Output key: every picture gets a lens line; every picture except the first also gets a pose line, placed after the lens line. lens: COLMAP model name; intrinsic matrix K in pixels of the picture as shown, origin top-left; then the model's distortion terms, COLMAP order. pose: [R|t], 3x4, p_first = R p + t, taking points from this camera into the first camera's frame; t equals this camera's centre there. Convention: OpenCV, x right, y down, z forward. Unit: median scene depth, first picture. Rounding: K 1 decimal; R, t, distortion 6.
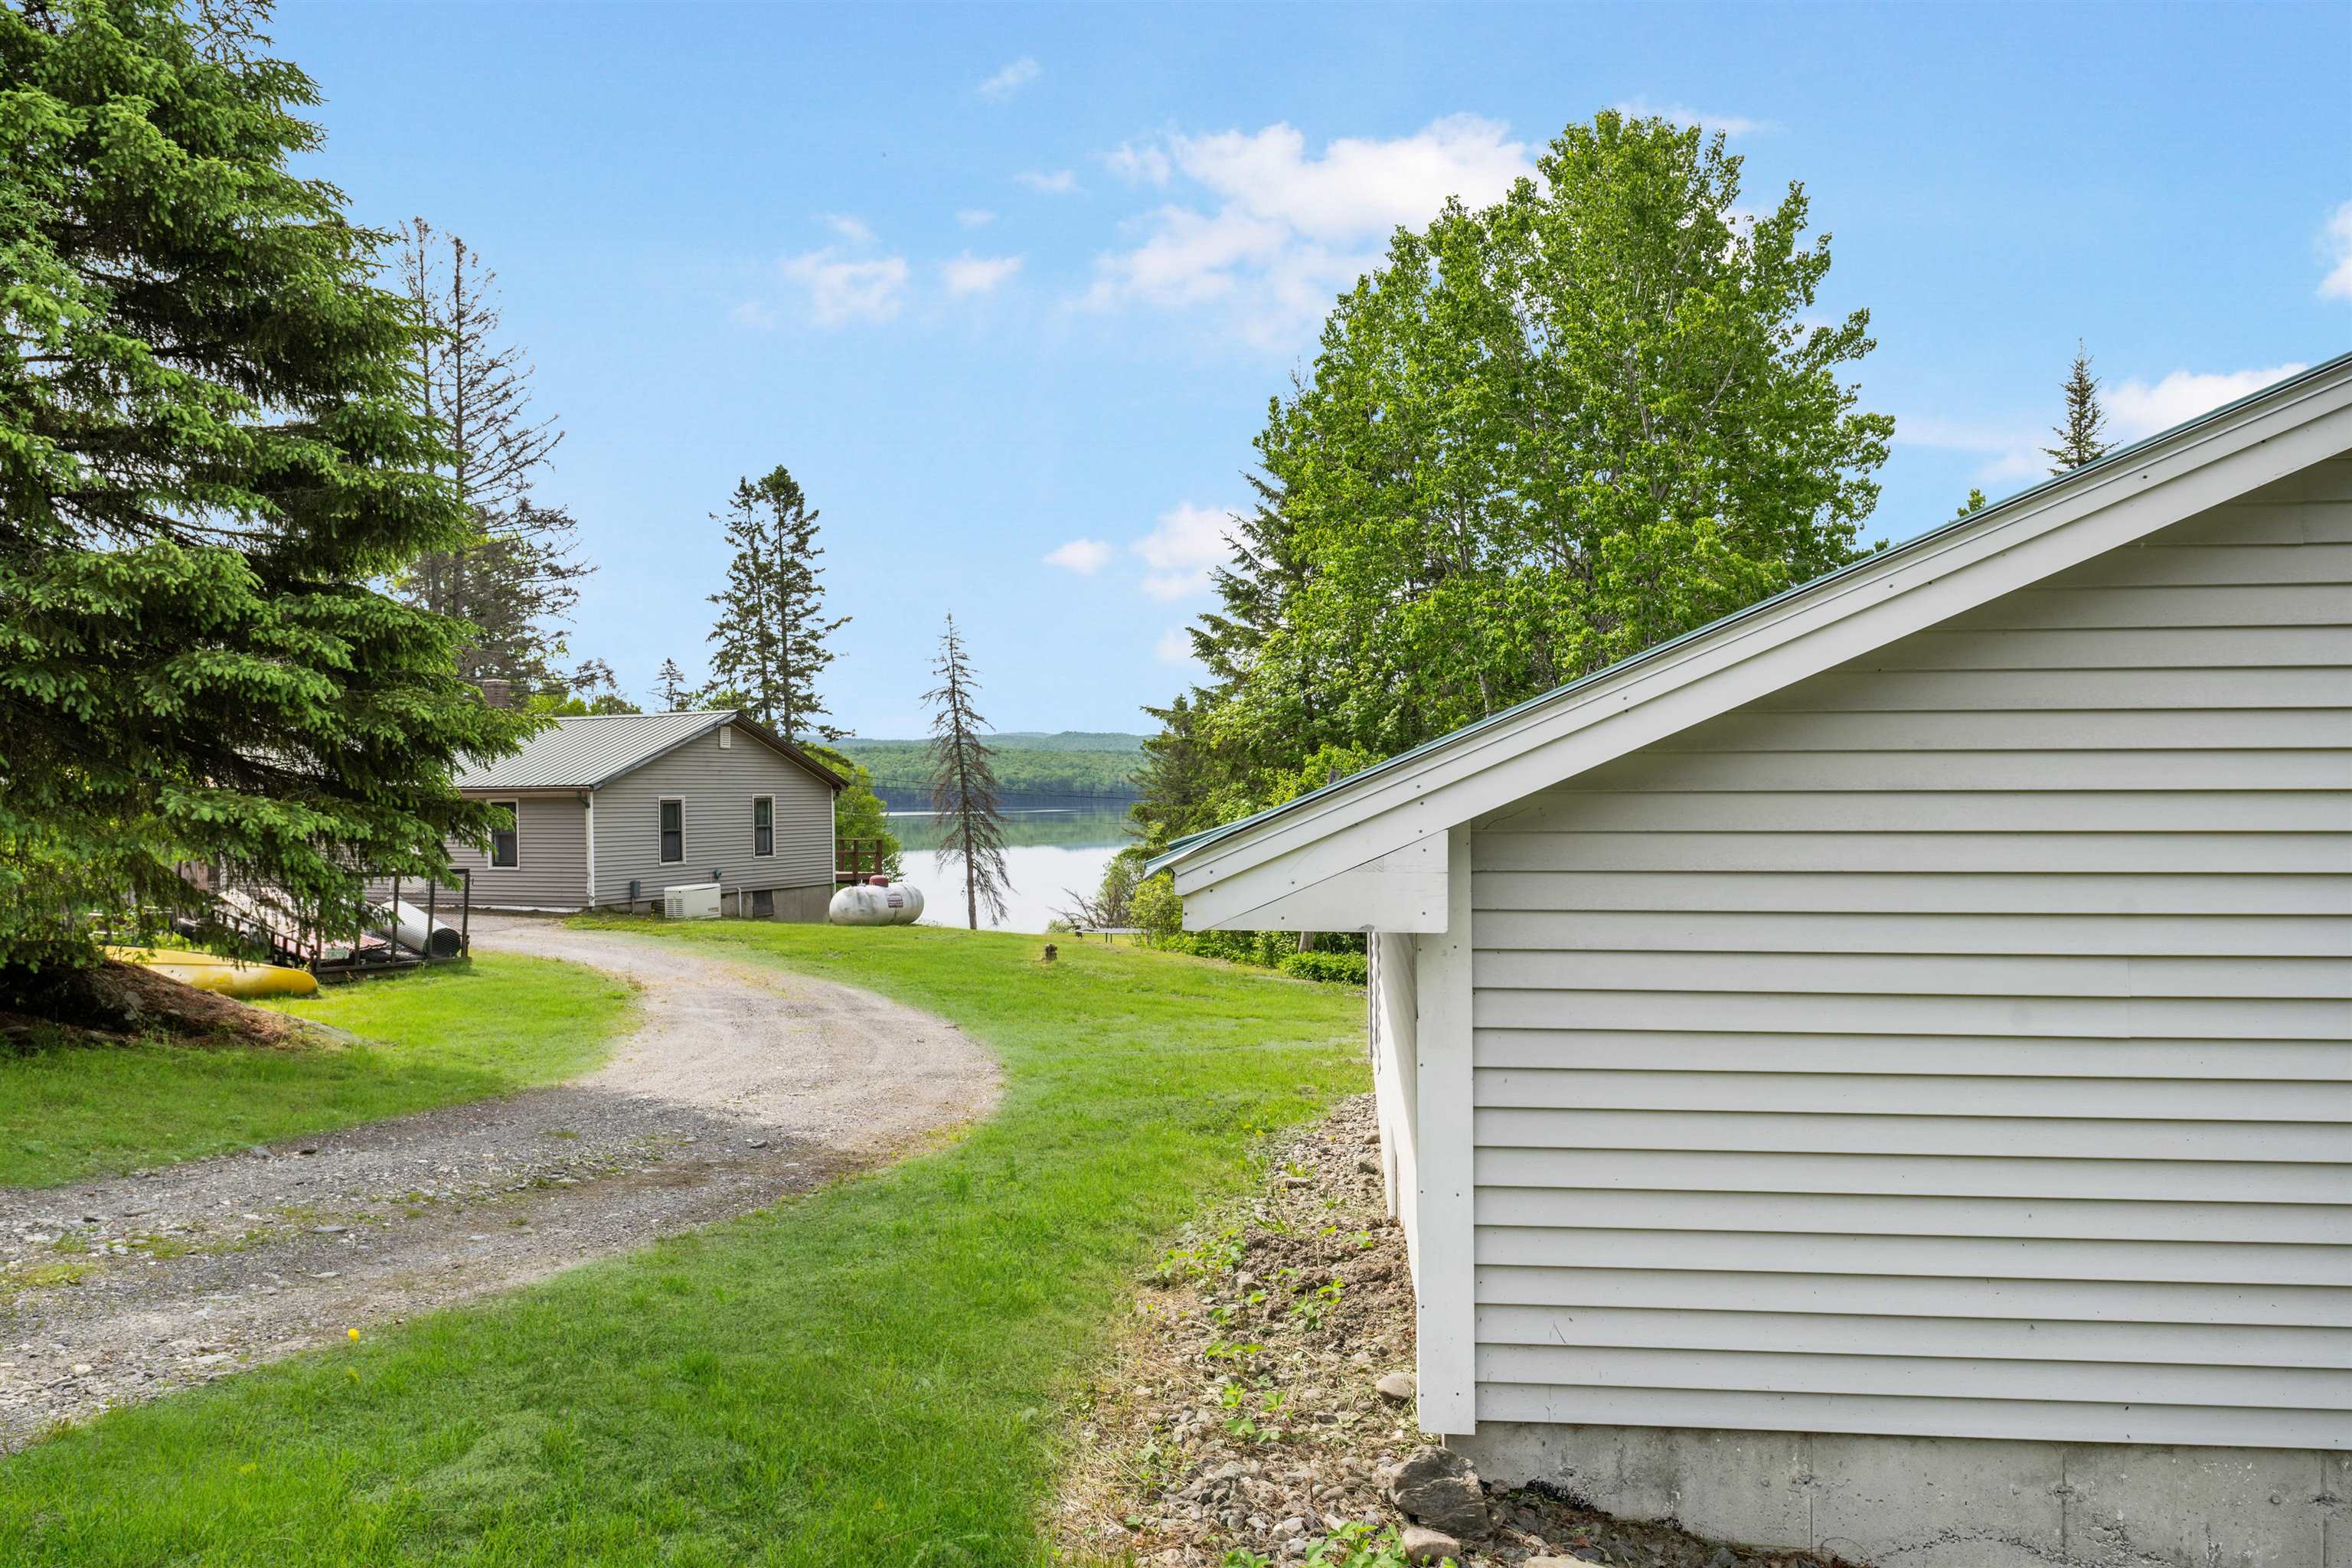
lens RADIAL K [[1614.6, 0, 1177.2], [0, 1614.6, 799.5], [0, 0, 1]] dist [0.002340, 0.000941]
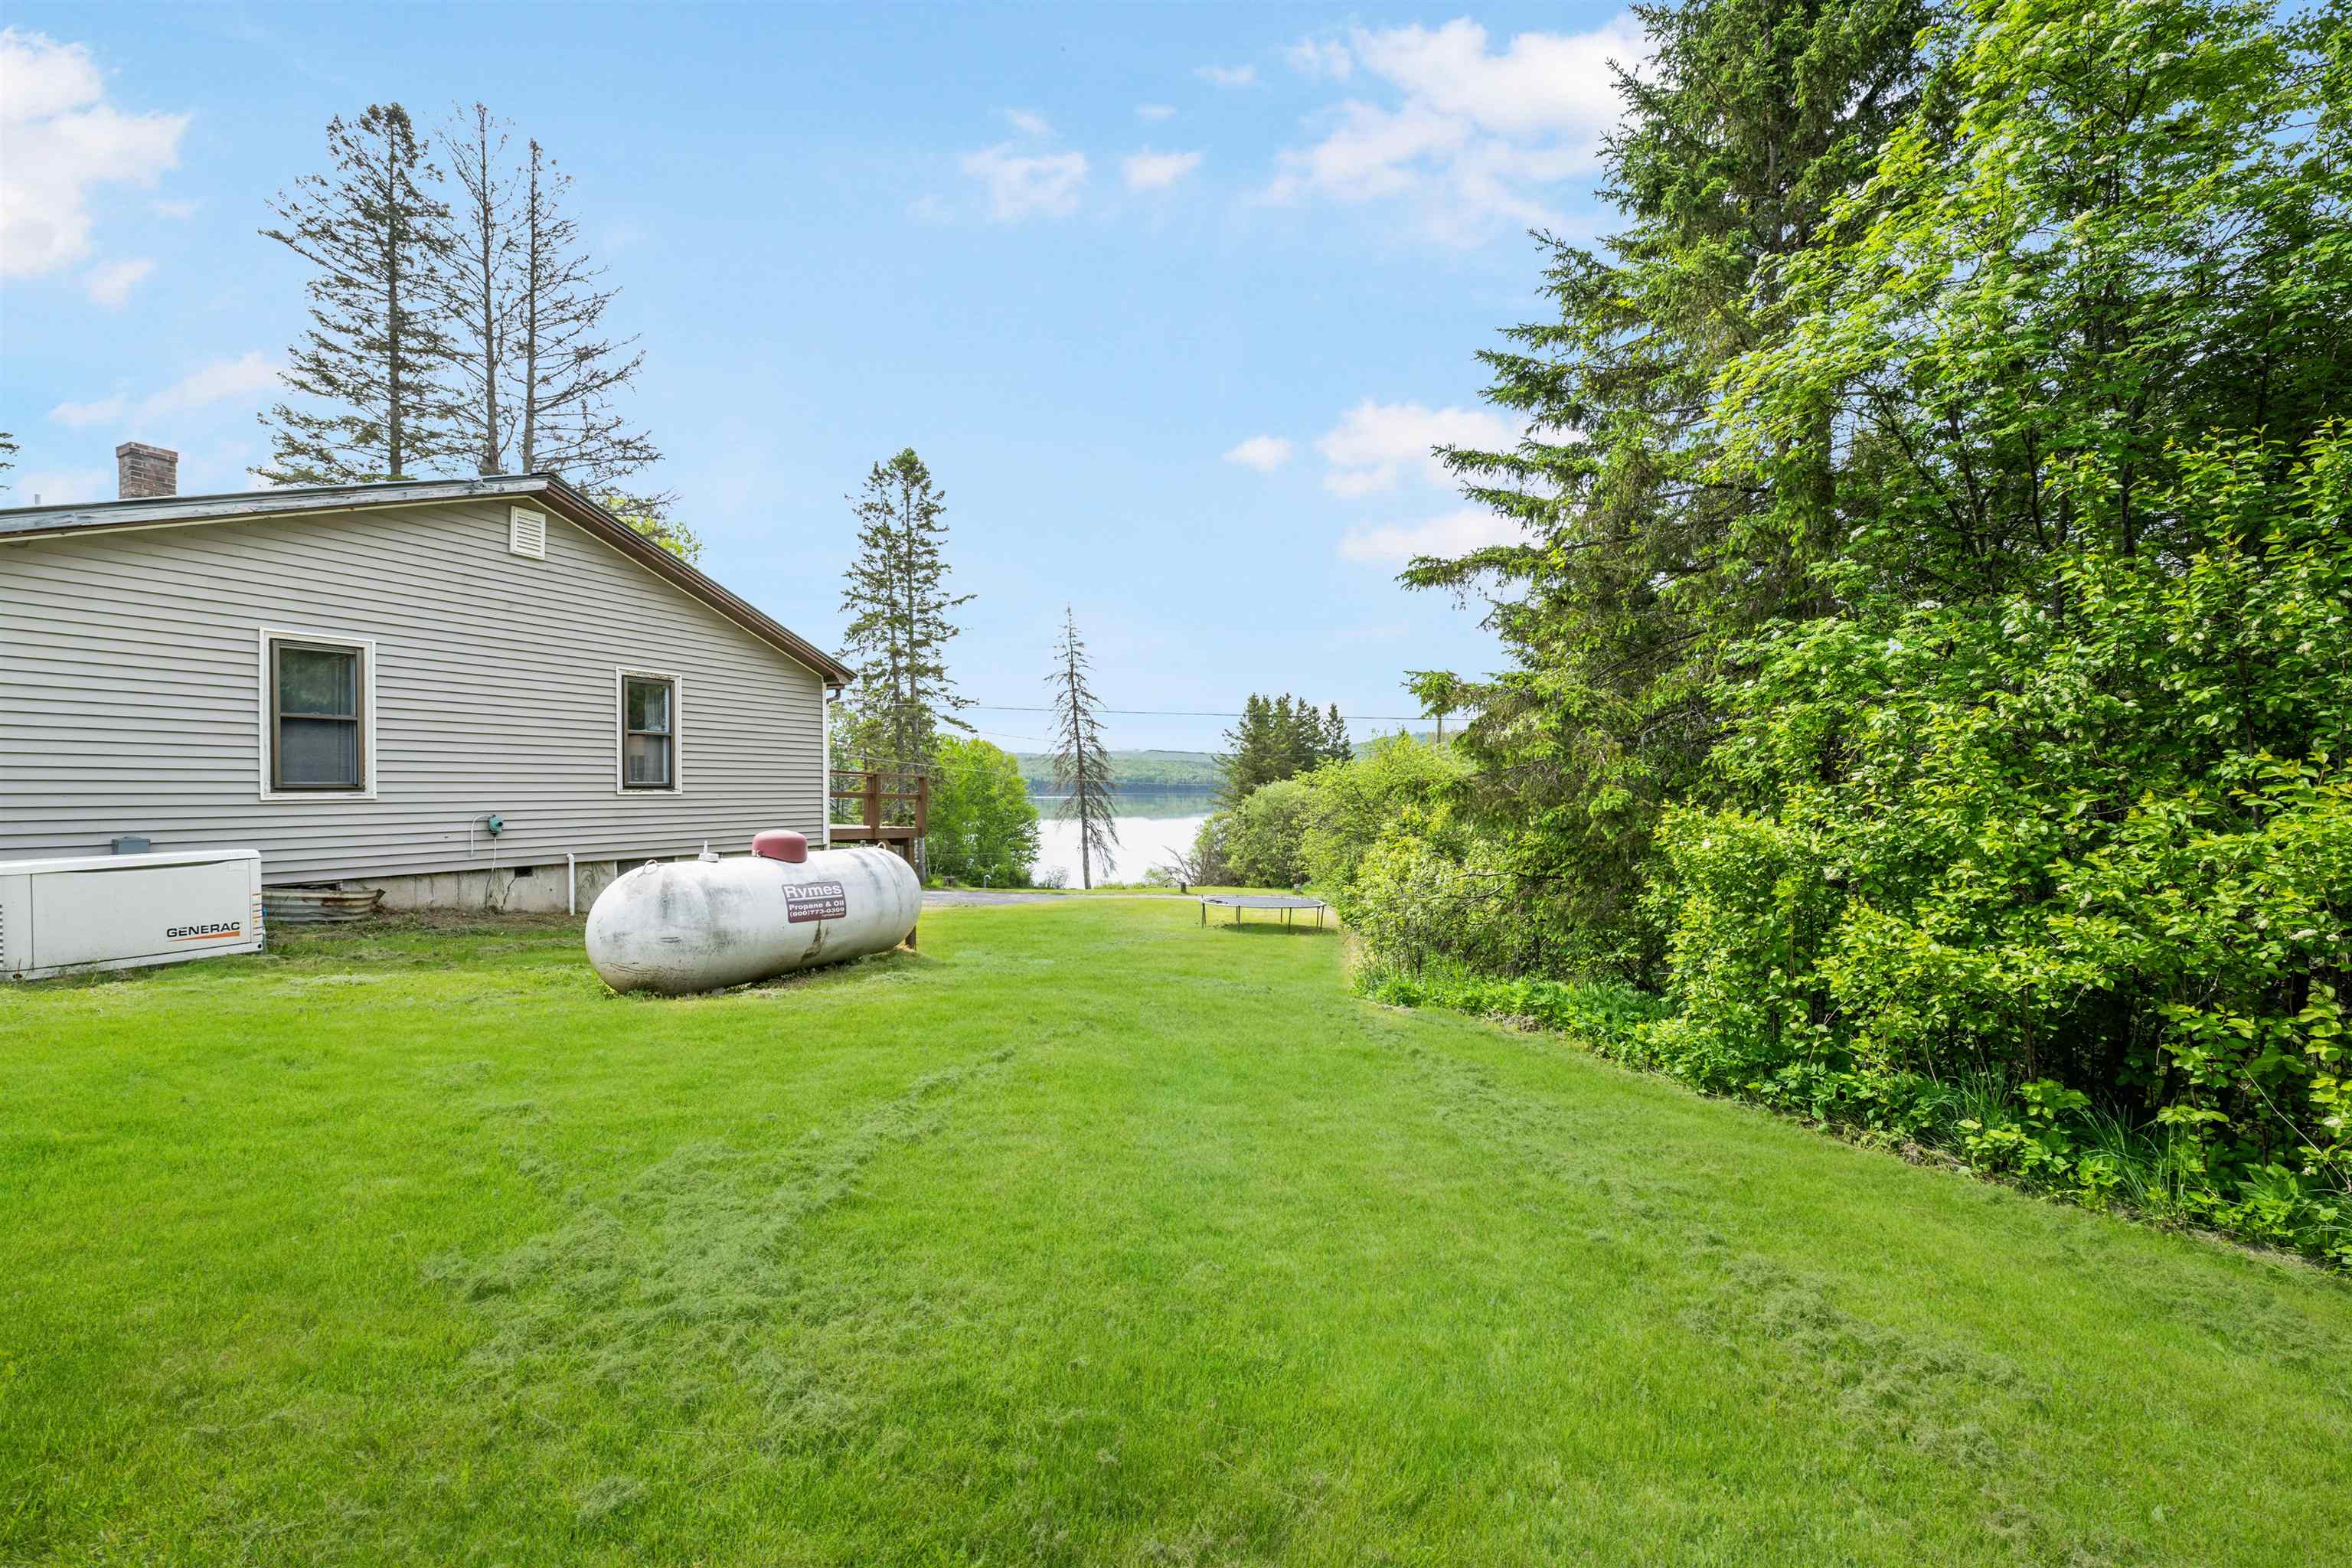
lens RADIAL K [[951.7, 0, 1174.6], [0, 951.7, 774.8], [0, 0, 1]] dist [-0.007045, -0.001017]
pose [[0.999028, 0.009195, -0.043118, -0.042263], [-0.009893, 0.999823, -0.016018, 0.018168], [0.042963, 0.016429, 0.998942, 0.390417]]
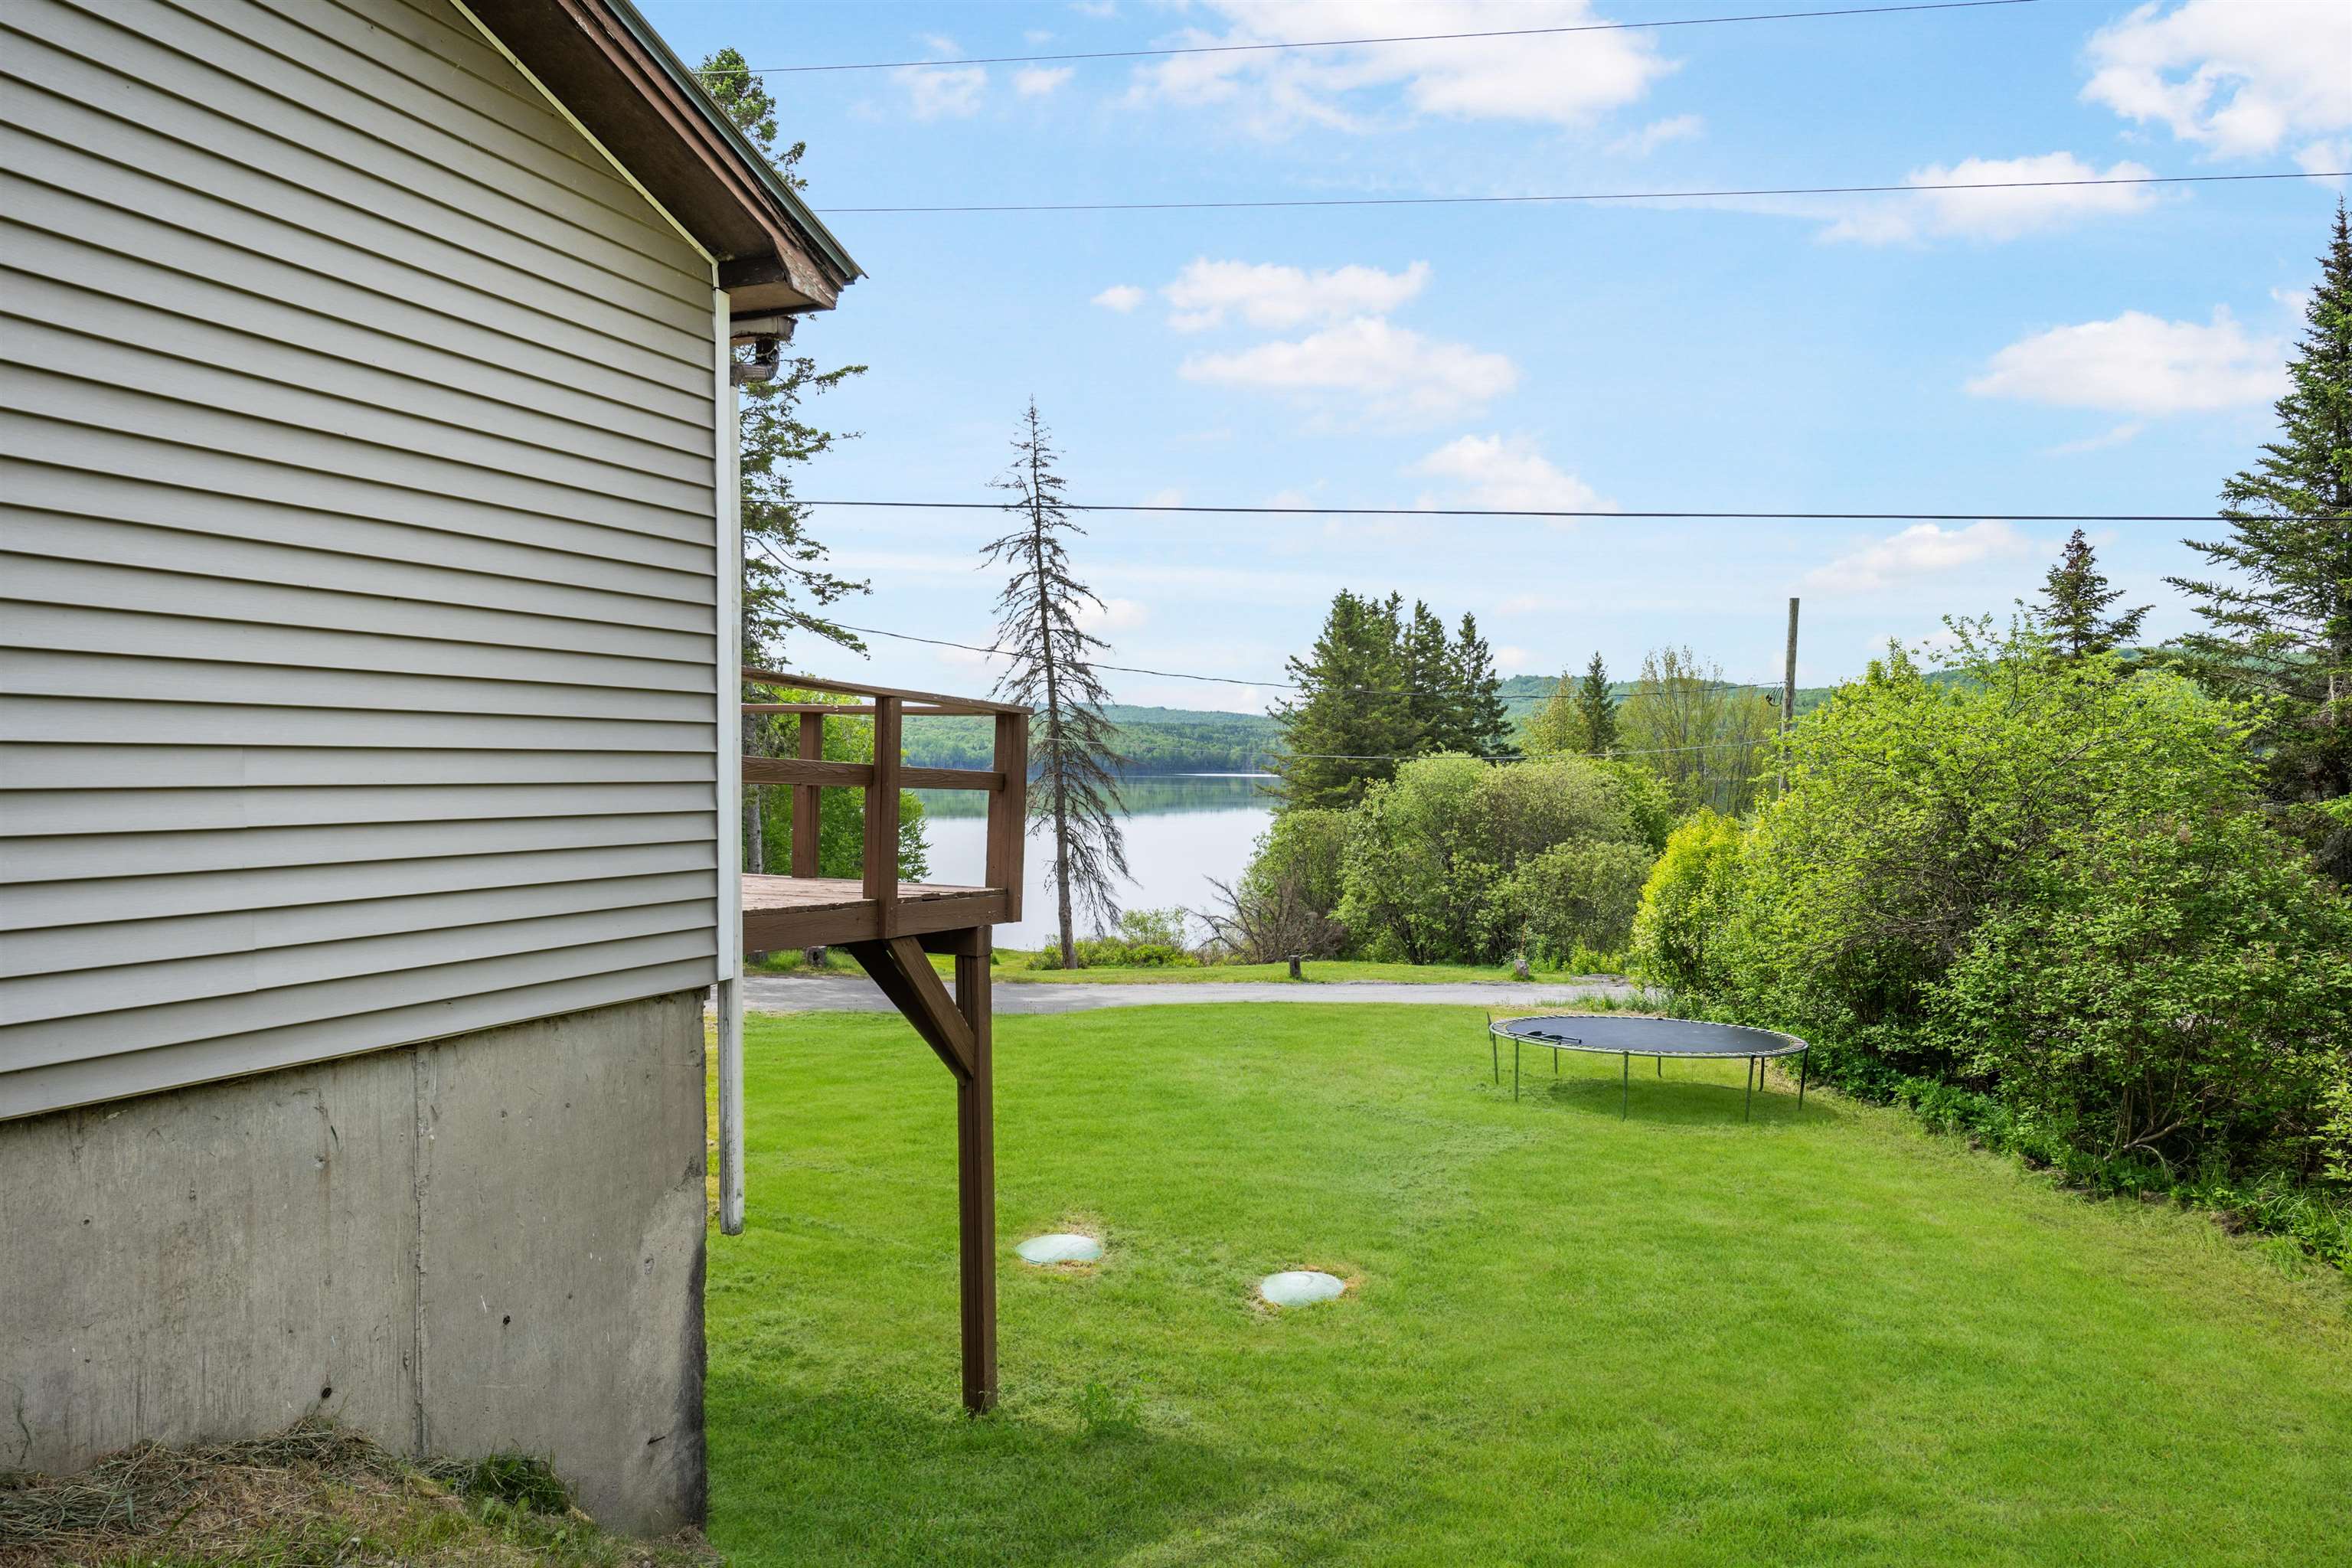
lens RADIAL K [[1596.8, 0, 1180.0], [0, 1596.8, 764.4], [0, 0, 1]] dist [-0.005164, 0.002408]
pose [[0.999917, 0.012793, -0.001500, -0.102361], [-0.012800, 0.999909, -0.004356, 0.019544], [0.001444, 0.004375, 0.999989, 0.507039]]
